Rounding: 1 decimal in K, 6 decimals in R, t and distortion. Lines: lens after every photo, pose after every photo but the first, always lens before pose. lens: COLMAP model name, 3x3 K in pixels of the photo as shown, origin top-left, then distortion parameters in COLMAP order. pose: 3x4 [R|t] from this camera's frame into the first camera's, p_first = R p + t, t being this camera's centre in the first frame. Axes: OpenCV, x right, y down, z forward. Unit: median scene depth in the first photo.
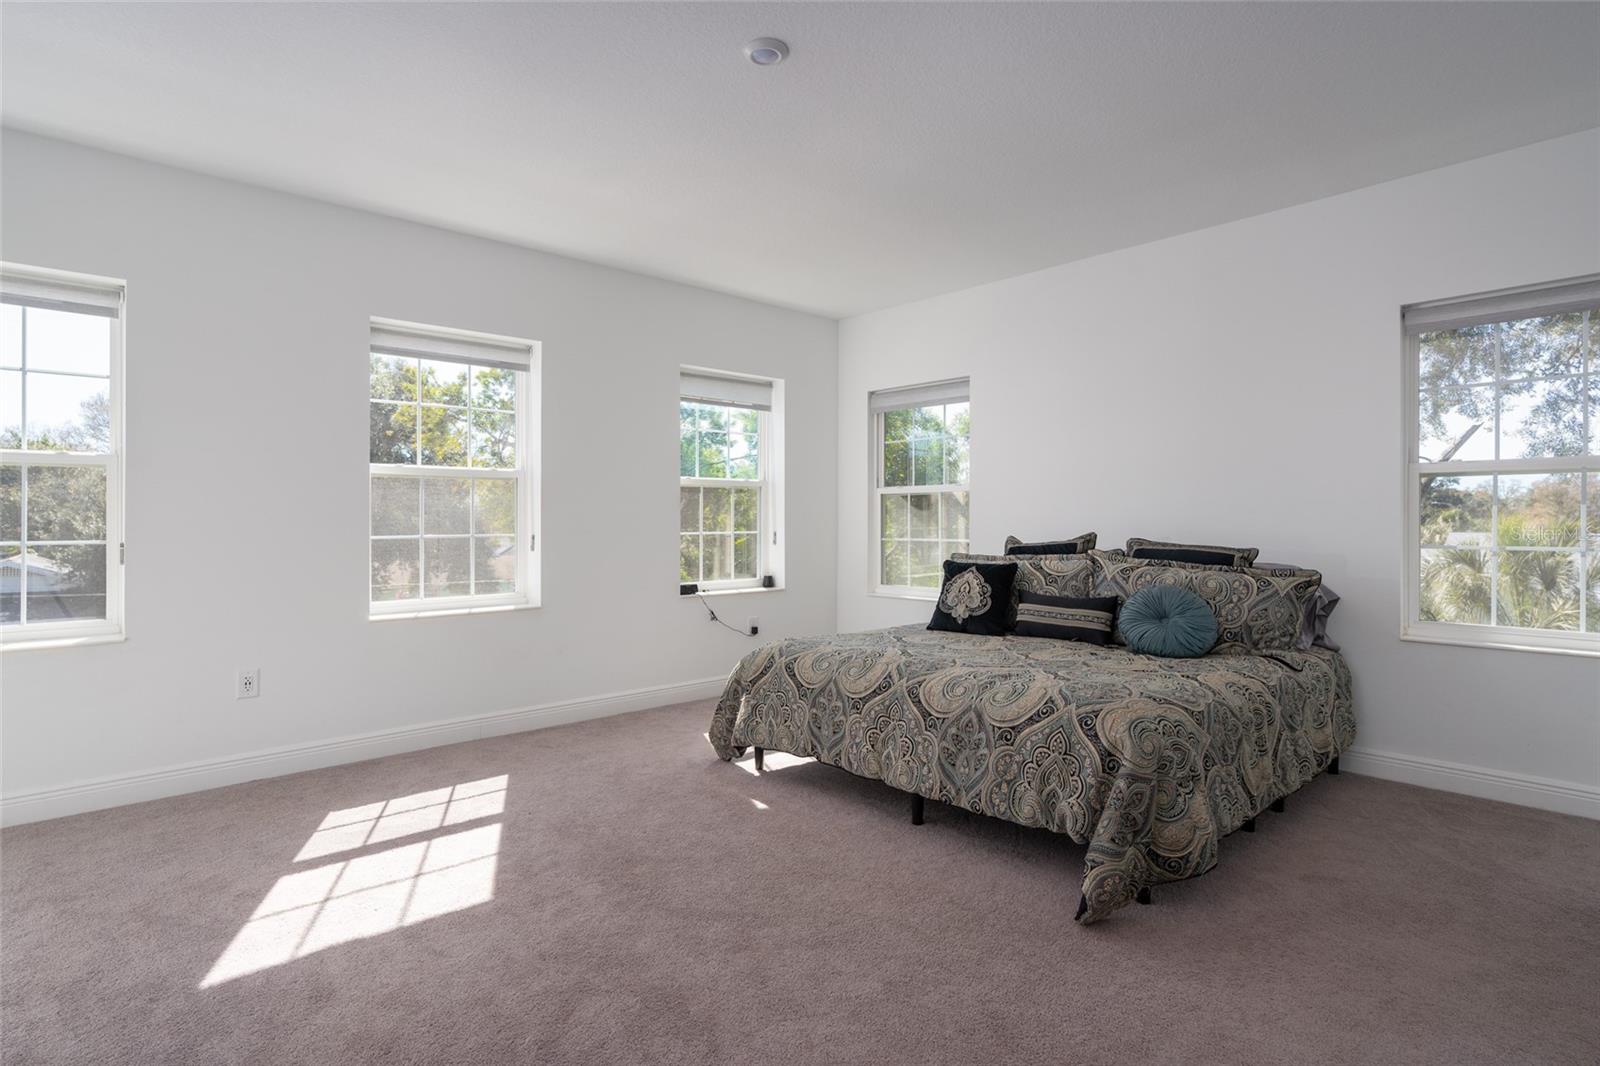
lens RADIAL K [[808.2, 0, 798.6], [0, 808.2, 520.6], [0, 0, 1]] dist [0.001456, 0.000194]
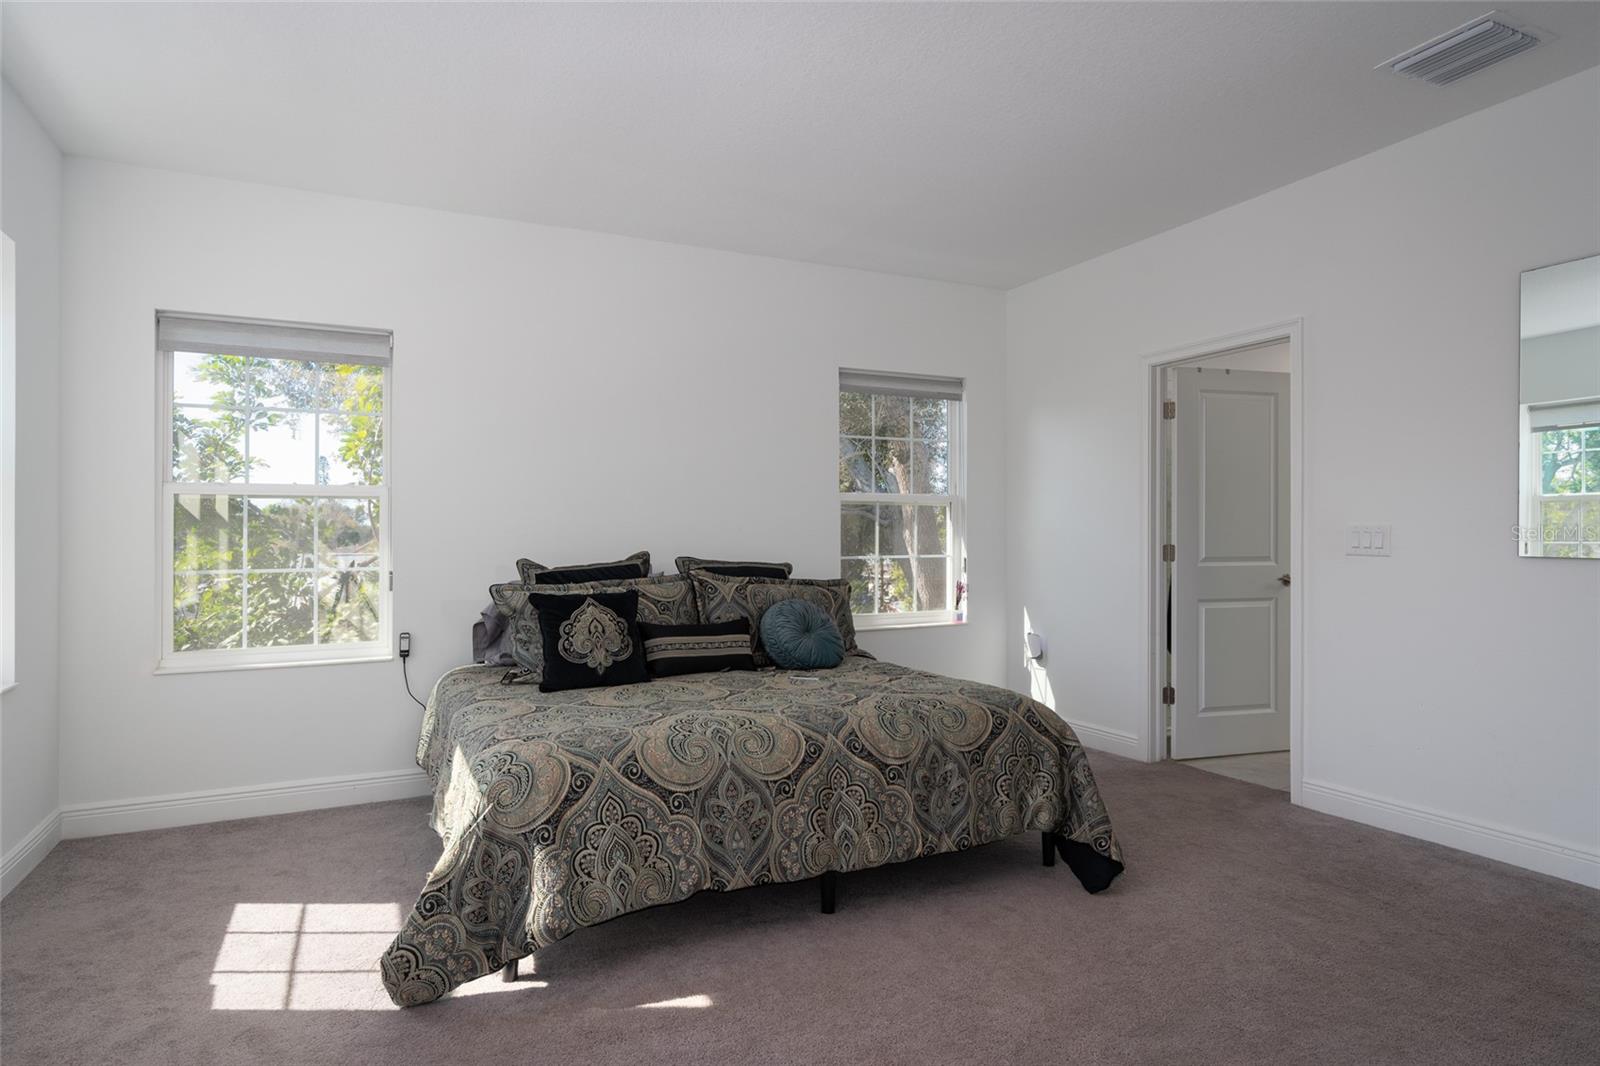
lens RADIAL K [[887.6, 0, 799.5], [0, 887.6, 541.3], [0, 0, 1]] dist [0.002087, 0.000199]
pose [[0.296928, -0.002346, 0.954897, -0.652540], [0.005806, 0.999983, 0.000652, 0.004632], [-0.954882, 0.005351, 0.296937, 0.706766]]
